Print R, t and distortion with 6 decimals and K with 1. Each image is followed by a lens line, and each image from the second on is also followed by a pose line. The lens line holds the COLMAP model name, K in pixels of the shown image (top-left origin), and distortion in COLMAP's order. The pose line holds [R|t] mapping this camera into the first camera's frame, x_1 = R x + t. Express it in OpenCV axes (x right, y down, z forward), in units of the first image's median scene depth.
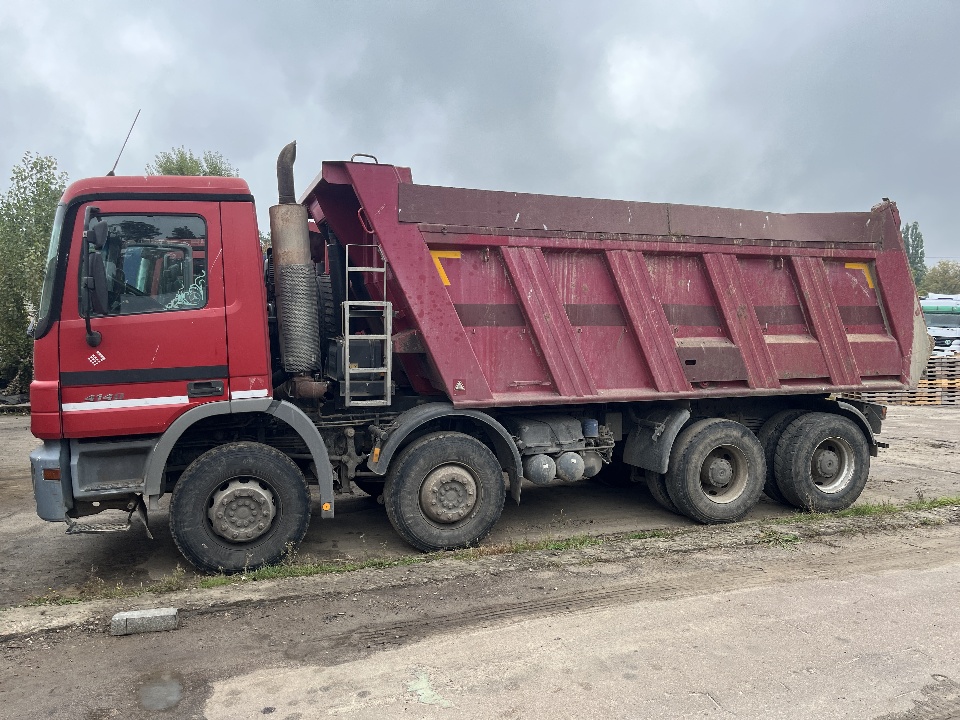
lens RADIAL K [[723.5, 0, 474.7], [0, 723.5, 367.9], [0, 0, 1]] dist [0.050211, -0.058912]
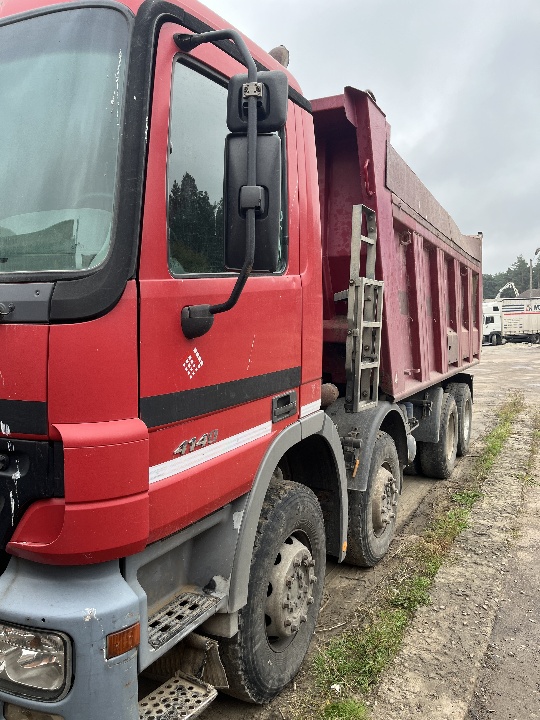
lens RADIAL K [[542.6, 0, 267.3], [0, 542.6, 362.3], [0, 0, 1]] dist [0.050211, -0.058912]
pose [[0.741174, -0.040227, 0.670107, -0.648298], [0.032147, 0.999185, 0.024426, -0.018728], [-0.670543, 0.003438, 0.741863, 0.634804]]
